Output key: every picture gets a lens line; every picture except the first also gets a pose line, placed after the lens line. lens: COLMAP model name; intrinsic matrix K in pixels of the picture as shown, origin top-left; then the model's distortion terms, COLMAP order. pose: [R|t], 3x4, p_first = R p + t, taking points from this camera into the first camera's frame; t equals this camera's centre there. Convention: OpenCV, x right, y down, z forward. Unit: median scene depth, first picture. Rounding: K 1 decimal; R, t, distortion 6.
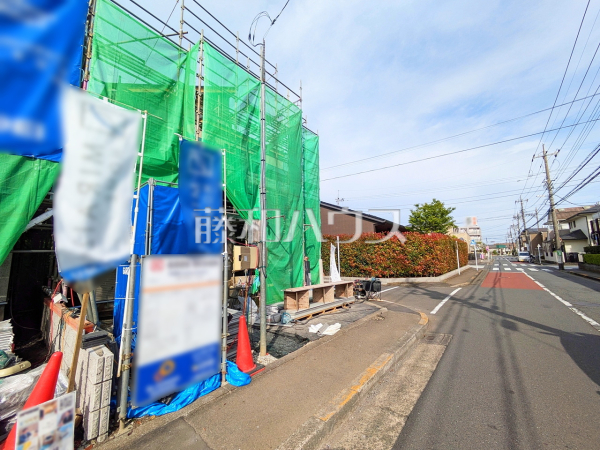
lens RADIAL K [[236.0, 0, 300.0], [0, 236.0, 225.0], [0, 0, 1]] dist [-0.000007, 0.000405]
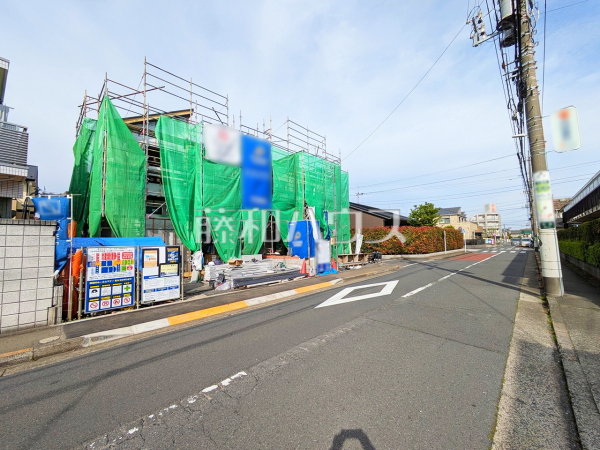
lens RADIAL K [[236.0, 0, 300.0], [0, 236.0, 225.0], [0, 0, 1]] dist [-0.000007, 0.000405]
pose [[0.997021, -0.006448, -0.076865, -0.117739], [0.010933, 0.998253, 0.058063, -0.078388], [0.076357, -0.058731, 0.995349, -0.634869]]
